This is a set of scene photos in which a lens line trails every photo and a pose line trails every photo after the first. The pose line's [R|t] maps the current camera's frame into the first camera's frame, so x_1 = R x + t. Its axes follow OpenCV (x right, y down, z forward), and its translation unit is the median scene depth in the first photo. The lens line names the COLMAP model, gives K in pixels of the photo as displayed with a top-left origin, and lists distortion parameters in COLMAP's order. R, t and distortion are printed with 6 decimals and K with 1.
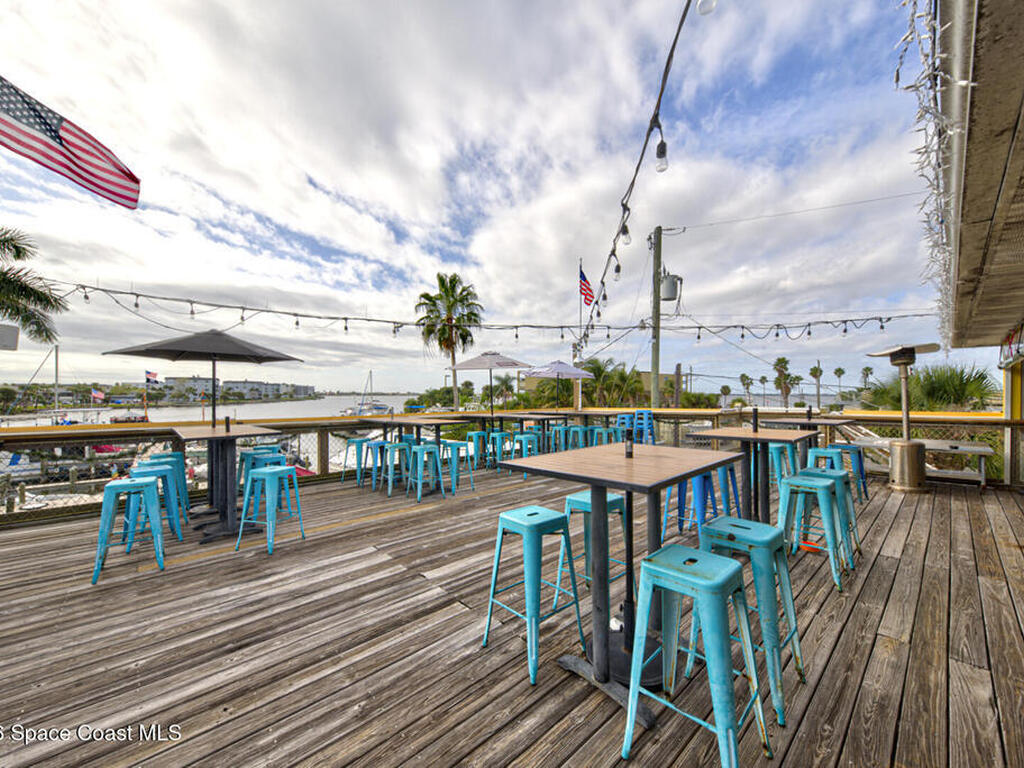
lens RADIAL K [[404.0, 0, 512.0], [0, 404.0, 384.0], [0, 0, 1]] dist [0.015862, -0.000153]
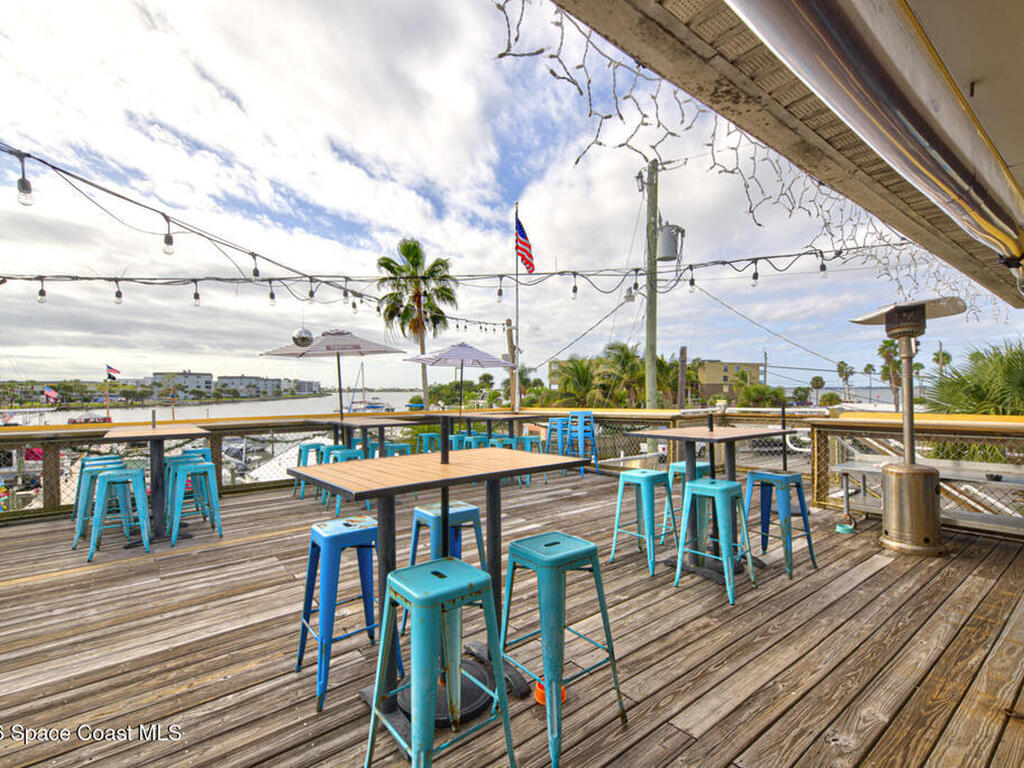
lens RADIAL K [[484.0, 0, 512.0], [0, 484.0, 384.0], [0, 0, 1]] dist [0.030702, 0.000299]
pose [[0.996870, -0.007447, -0.078704, 0.106189], [0.008547, 0.999870, 0.013653, 0.001635], [0.078592, -0.014283, 0.996805, 0.058491]]
